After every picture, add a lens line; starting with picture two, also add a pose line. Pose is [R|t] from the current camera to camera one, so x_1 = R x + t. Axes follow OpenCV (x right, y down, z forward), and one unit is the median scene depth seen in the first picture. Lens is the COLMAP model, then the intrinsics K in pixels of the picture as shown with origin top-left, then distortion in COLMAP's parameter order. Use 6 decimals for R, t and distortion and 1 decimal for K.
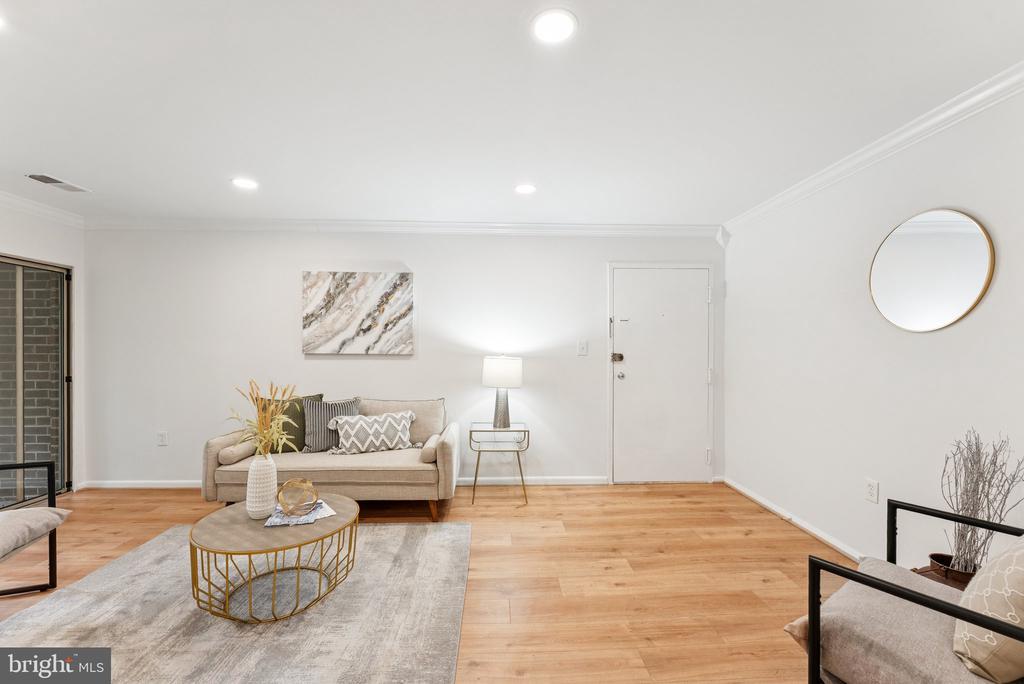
lens RADIAL K [[419.1, 0, 519.3], [0, 419.1, 355.2], [0, 0, 1]] dist [-0.001506, 0.000749]
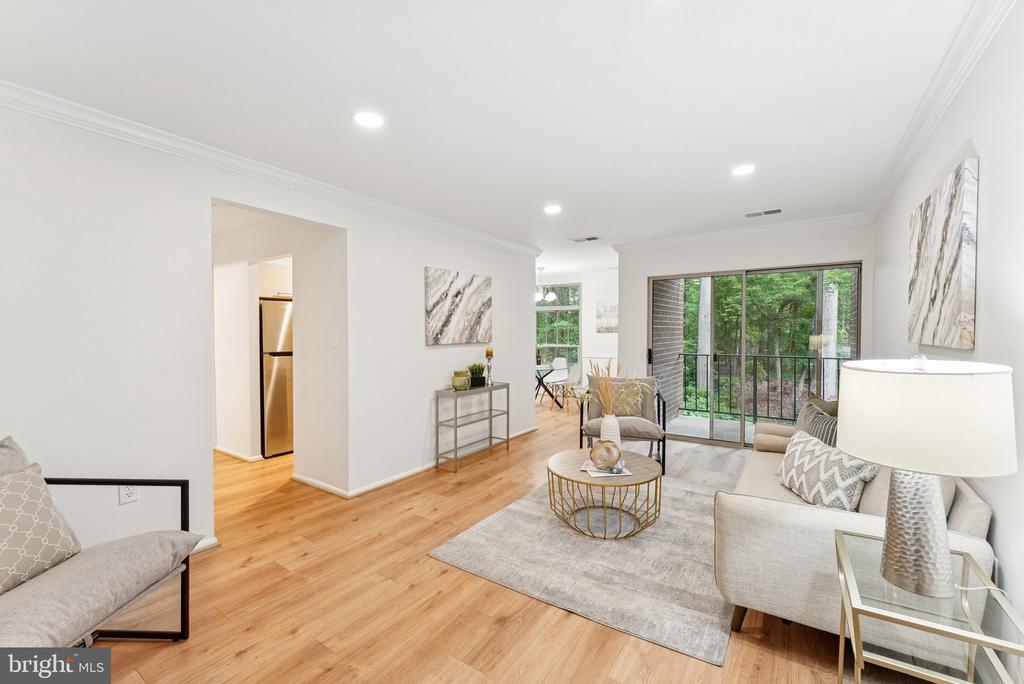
lens RADIAL K [[437.2, 0, 517.3], [0, 437.2, 331.3], [0, 0, 1]] dist [-0.004736, 0.000697]
pose [[-0.606334, 0.001884, -0.795208, 0.411108], [-0.003281, 0.999983, 0.004870, -0.023068], [0.795203, 0.005562, -0.606318, 0.965390]]
